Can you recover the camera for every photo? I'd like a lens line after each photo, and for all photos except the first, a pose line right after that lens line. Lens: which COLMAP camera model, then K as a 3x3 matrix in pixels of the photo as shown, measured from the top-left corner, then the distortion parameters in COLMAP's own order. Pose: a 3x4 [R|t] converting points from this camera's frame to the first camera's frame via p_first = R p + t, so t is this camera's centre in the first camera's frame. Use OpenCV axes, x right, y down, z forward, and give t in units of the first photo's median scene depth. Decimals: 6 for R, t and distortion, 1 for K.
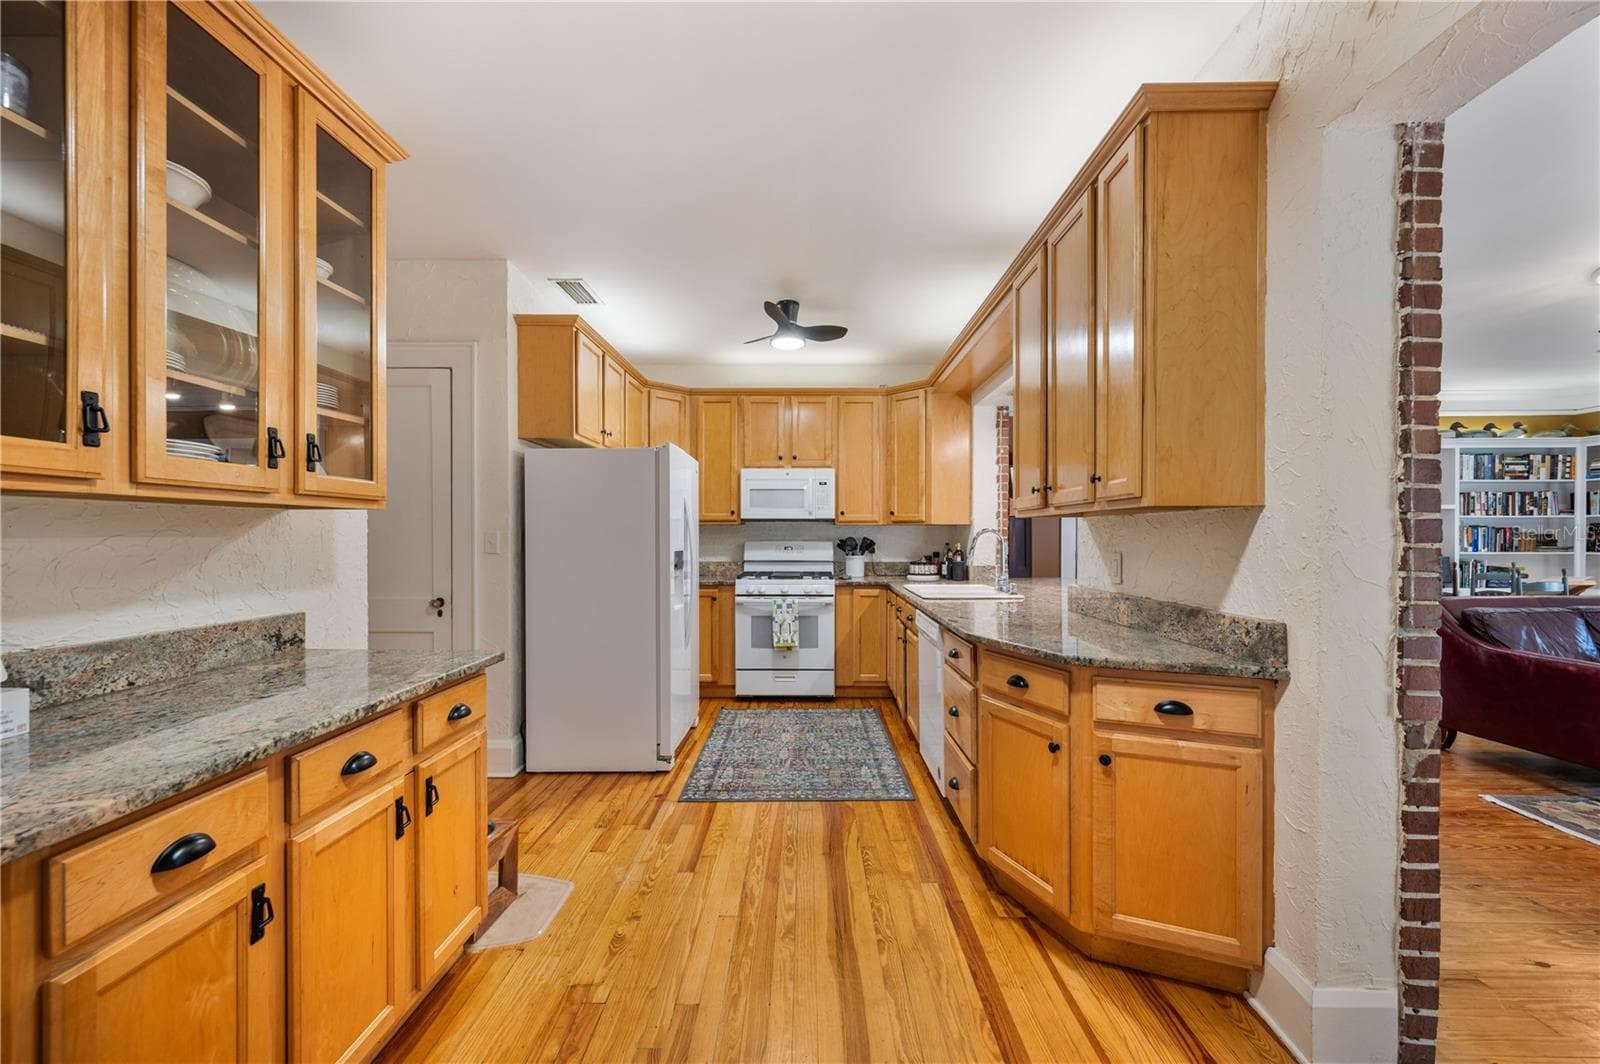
lens RADIAL K [[649.8, 0, 796.3], [0, 649.8, 535.6], [0, 0, 1]] dist [-0.007104, 0.002227]
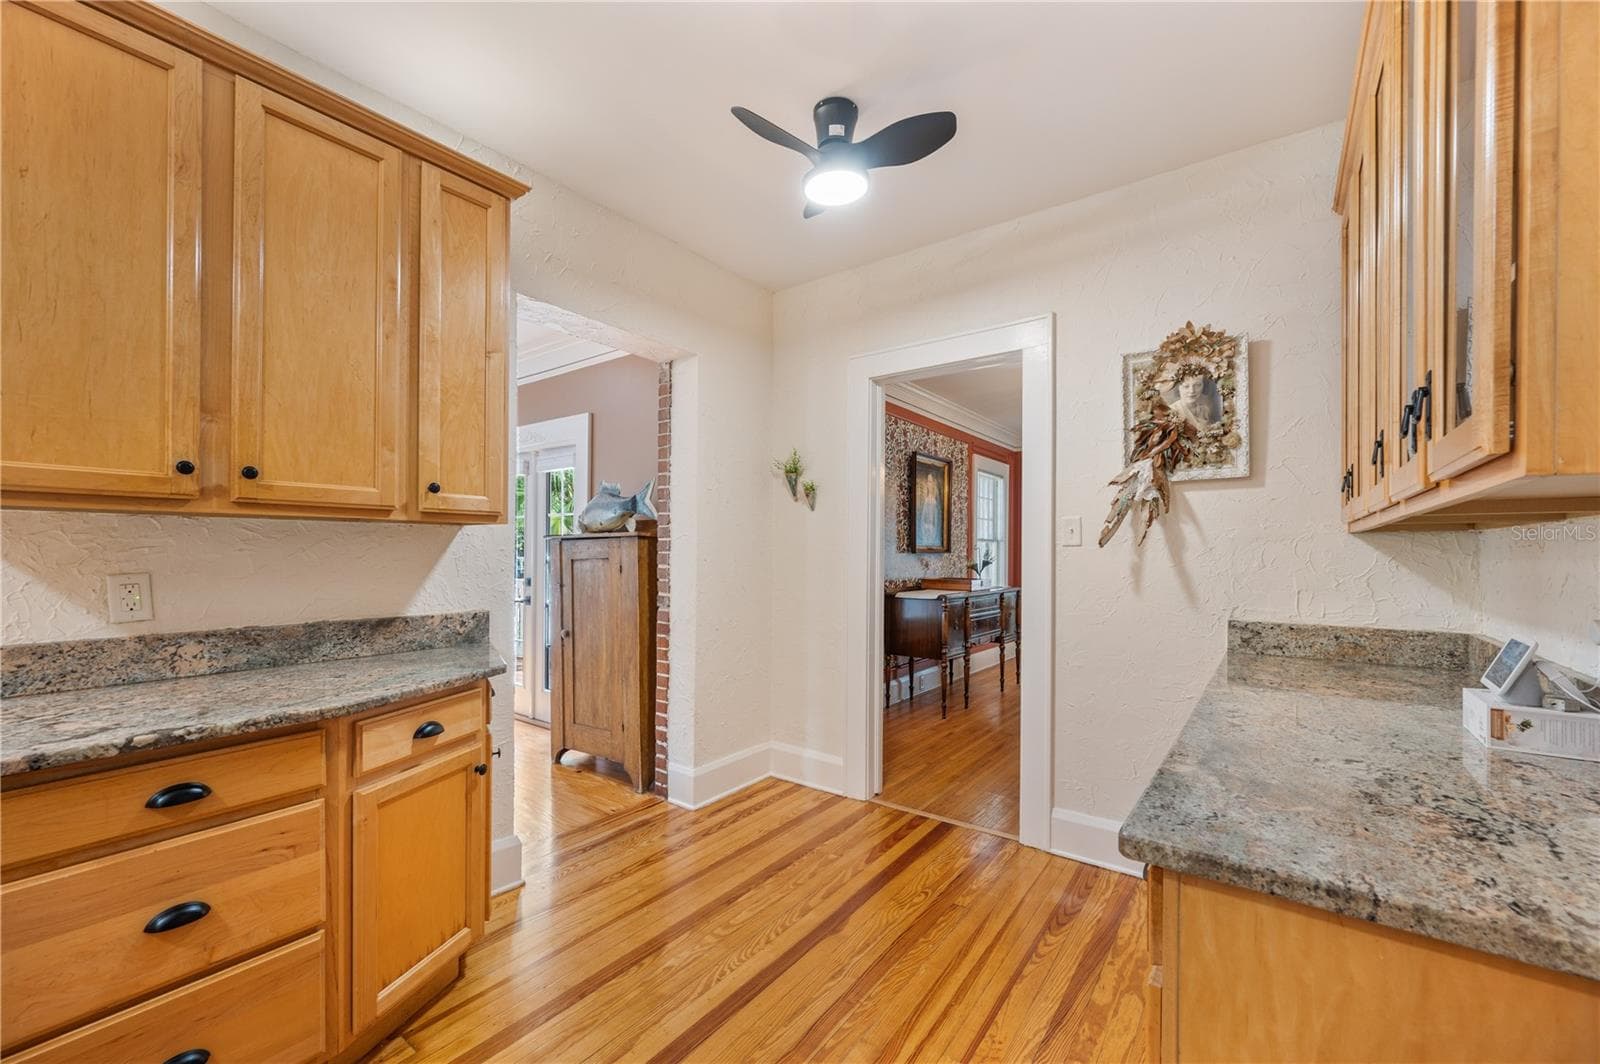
lens RADIAL K [[649.8, 0, 803.7], [0, 649.8, 544.2], [0, 0, 1]] dist [-0.007104, 0.002227]
pose [[-0.824341, -0.001062, 0.566092, -0.215147], [-0.007470, 0.999932, -0.009001, -0.000743], [-0.566044, -0.011648, -0.824293, 0.608542]]
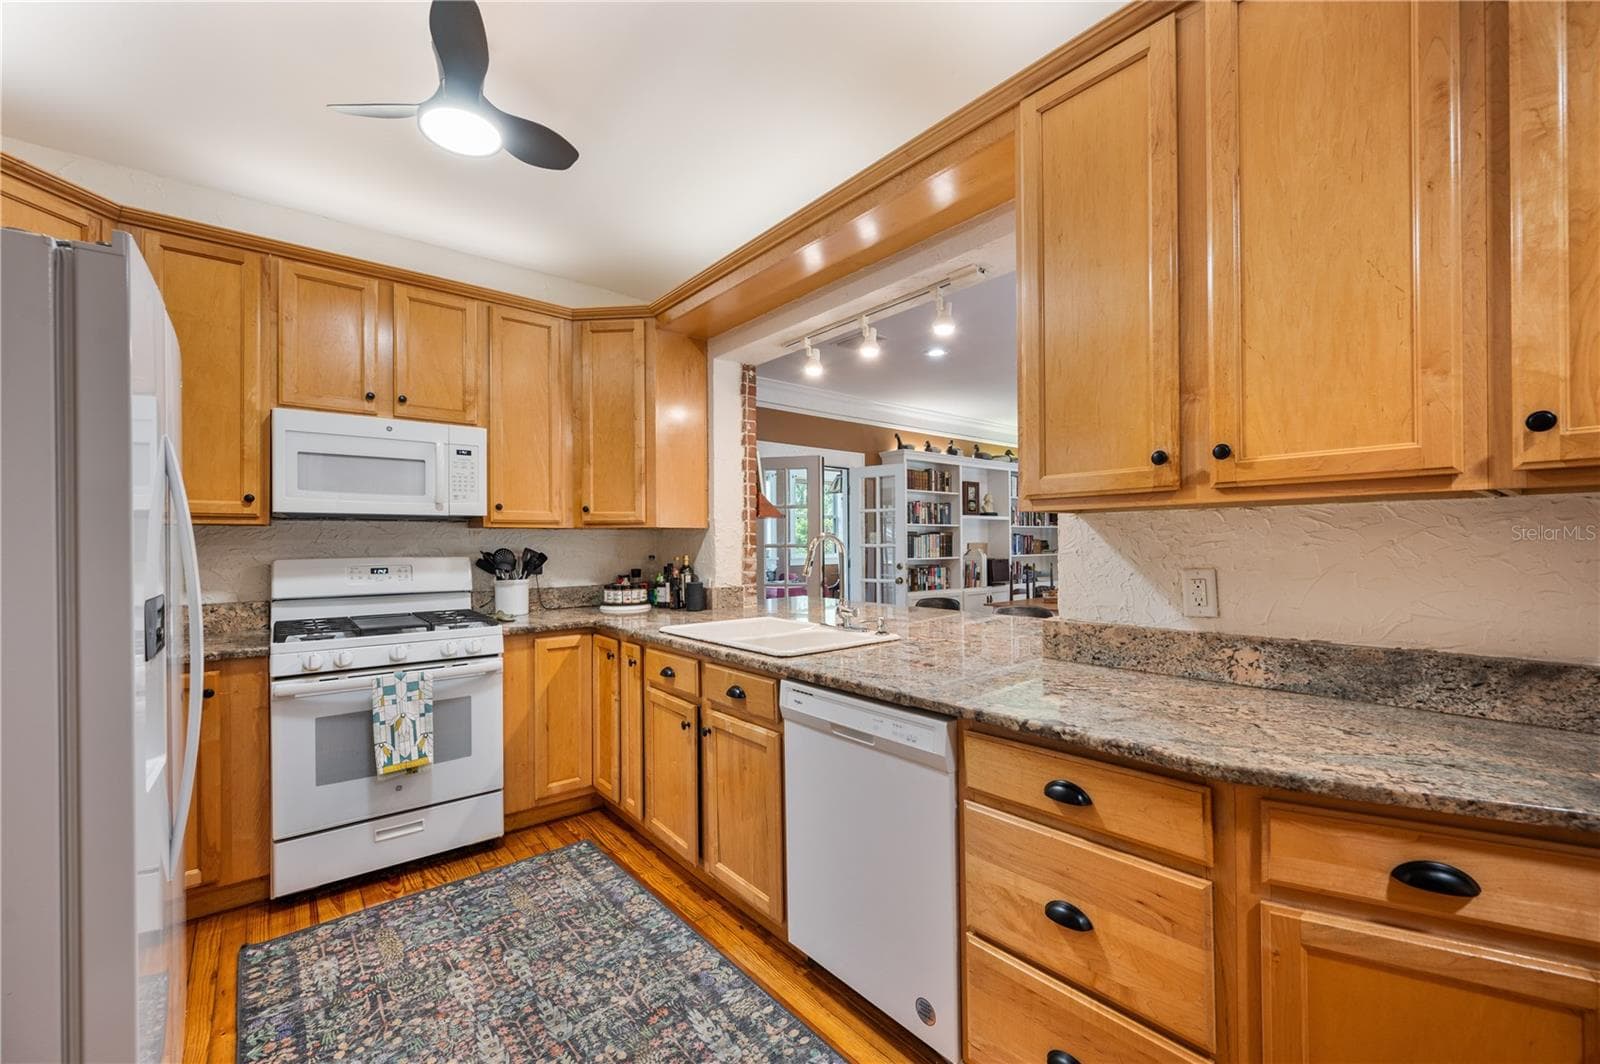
lens RADIAL K [[649.8, 0, 806.9], [0, 649.8, 539.0], [0, 0, 1]] dist [-0.007104, 0.002227]
pose [[0.751401, -0.002053, 0.659843, -0.111456], [0.007973, 0.999950, -0.005967, -0.000798], [-0.659798, 0.009744, 0.751380, 0.412041]]
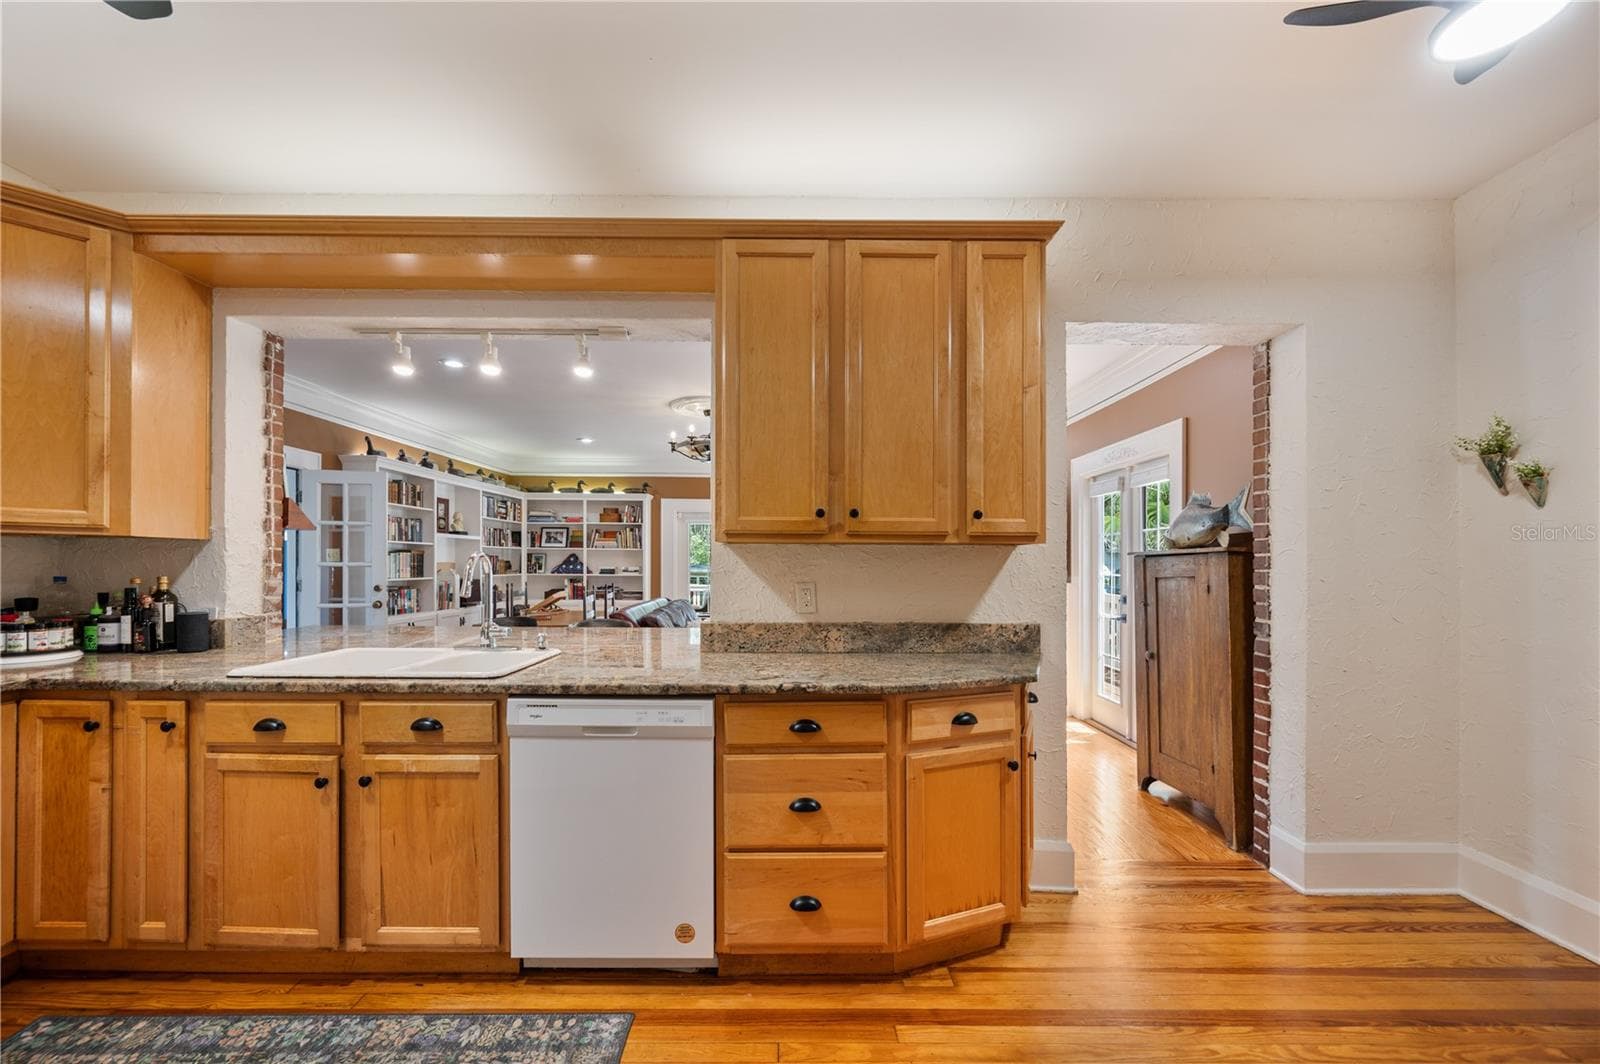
lens RADIAL K [[649.8, 0, 794.0], [0, 649.8, 552.2], [0, 0, 1]] dist [-0.007104, 0.002227]
pose [[-0.032920, 0.015600, 0.999336, -0.264067], [-0.005693, 0.999859, -0.015796, -0.001947], [-0.999442, -0.006209, -0.032827, 0.557094]]
